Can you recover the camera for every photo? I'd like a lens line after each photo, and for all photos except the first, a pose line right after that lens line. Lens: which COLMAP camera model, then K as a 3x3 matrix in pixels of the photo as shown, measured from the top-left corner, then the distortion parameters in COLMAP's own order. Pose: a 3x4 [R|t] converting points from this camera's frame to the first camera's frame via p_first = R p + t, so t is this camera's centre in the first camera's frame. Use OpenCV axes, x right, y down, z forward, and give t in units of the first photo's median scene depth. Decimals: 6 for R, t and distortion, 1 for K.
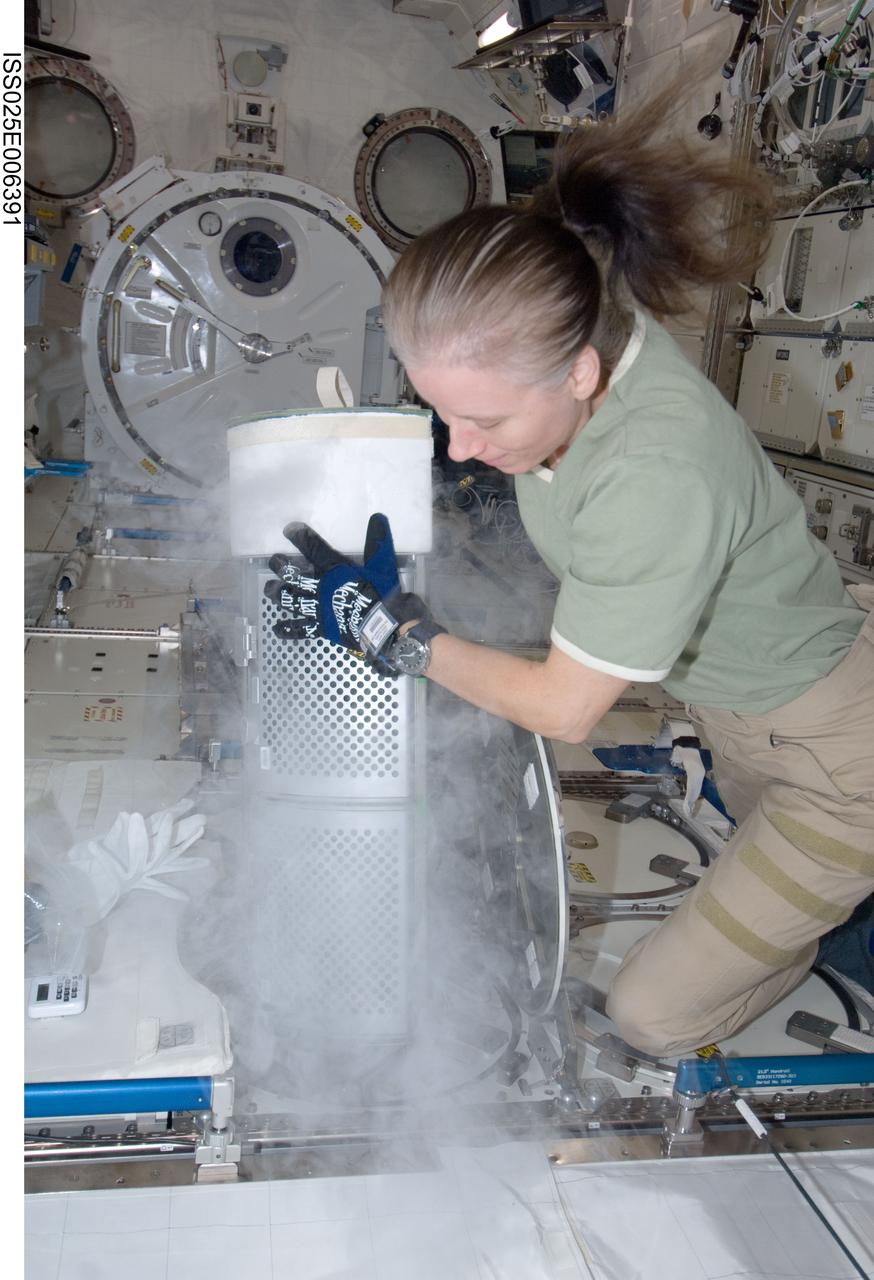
lens RADIAL K [[1265.0, 0, 479.4], [0, 1265.0, 640.3], [0, 0, 1]] dist [0.089904, -0.132108]
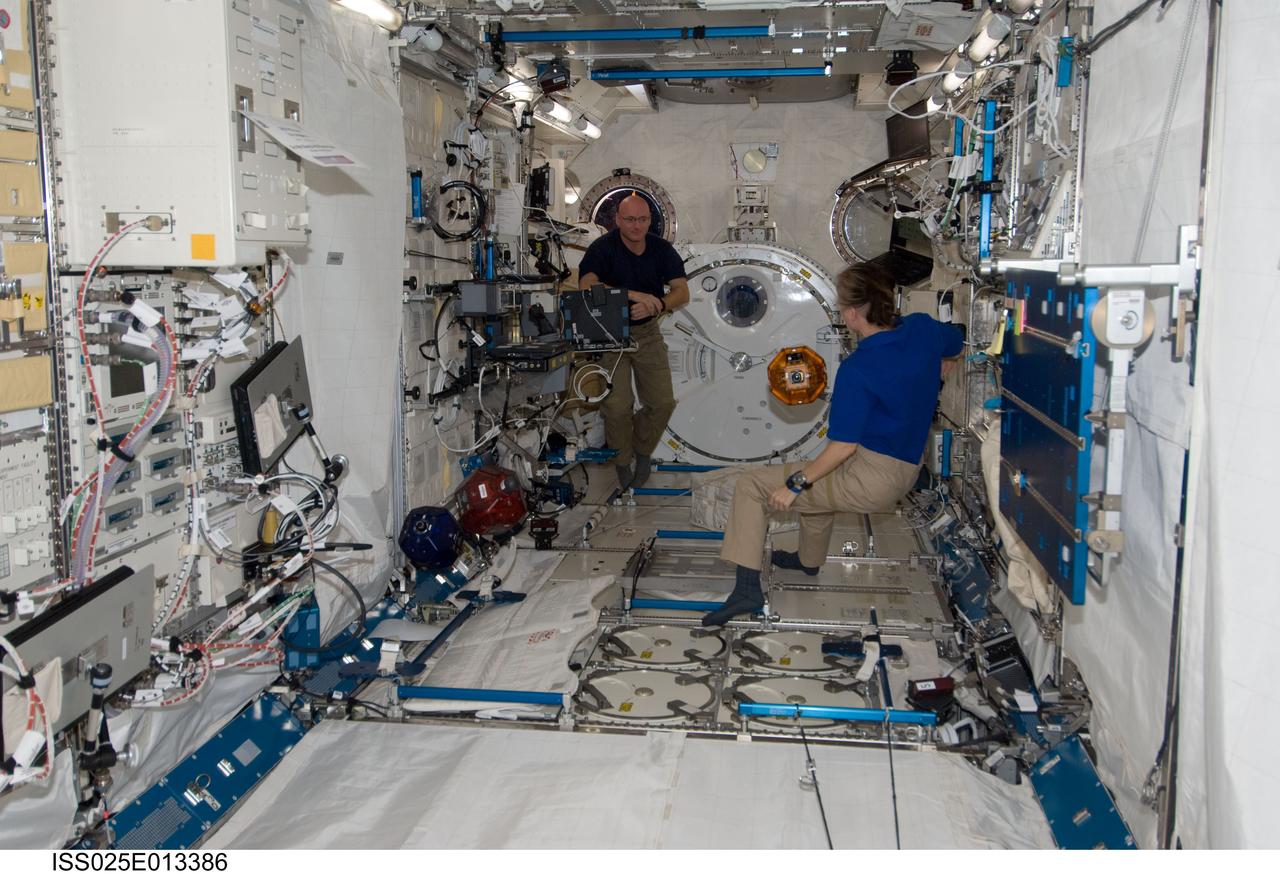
lens RADIAL K [[1265.0, 0, 640.0], [0, 1265.0, 437.0], [0, 0, 1]] dist [0.089904, -0.132108]
pose [[0.934310, -0.034774, -0.354762, 0.229090], [-0.005568, 0.993685, -0.112064, 0.020600], [0.356419, 0.106678, 0.928216, -0.384536]]
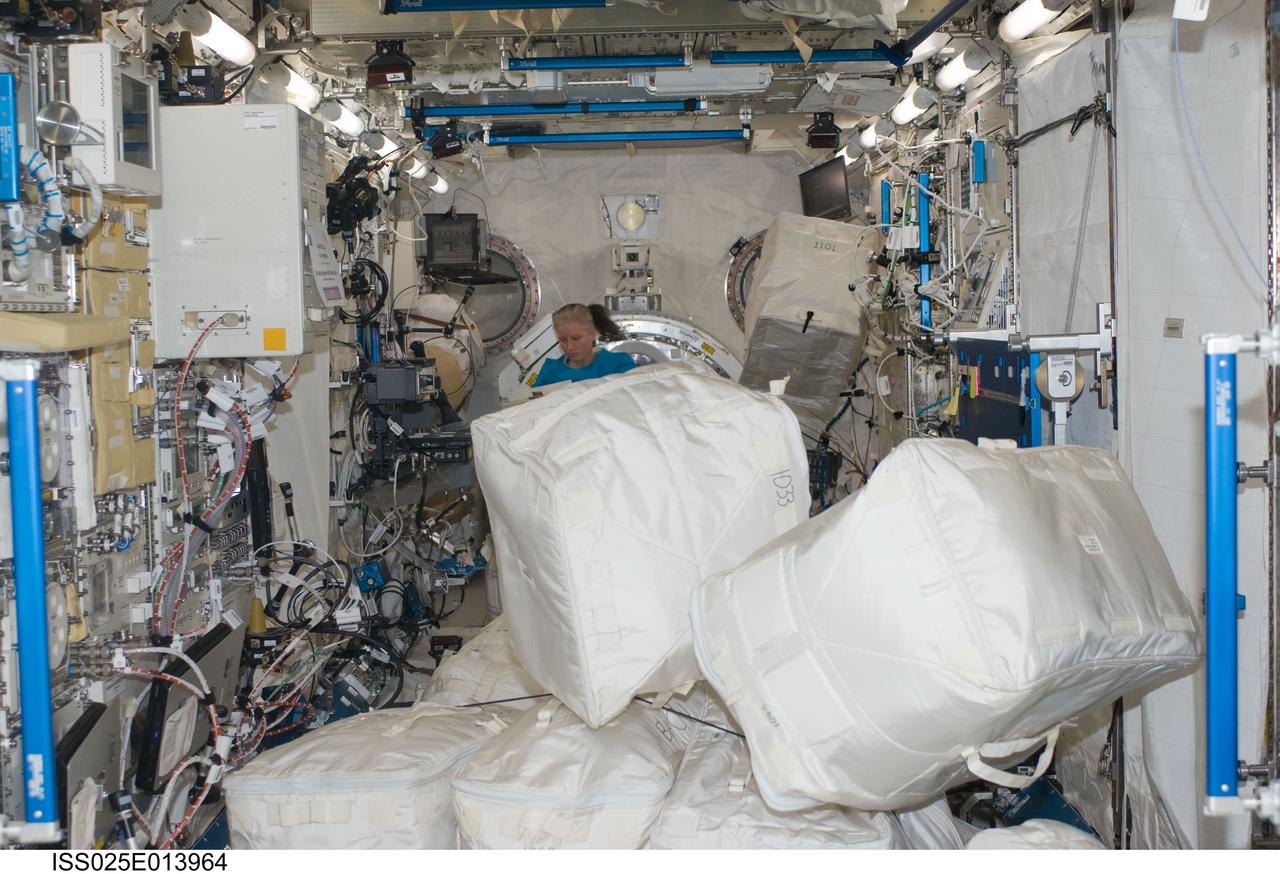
lens RADIAL K [[1855.2, 0, 640.0], [0, 1855.2, 437.0], [0, 0, 1]] dist [-0.022075, -0.050637]
pose [[0.969536, -0.095531, -0.225550, 0.231726], [0.052230, 0.980263, -0.190675, 0.094278], [0.239314, 0.173086, 0.955390, -0.706724]]
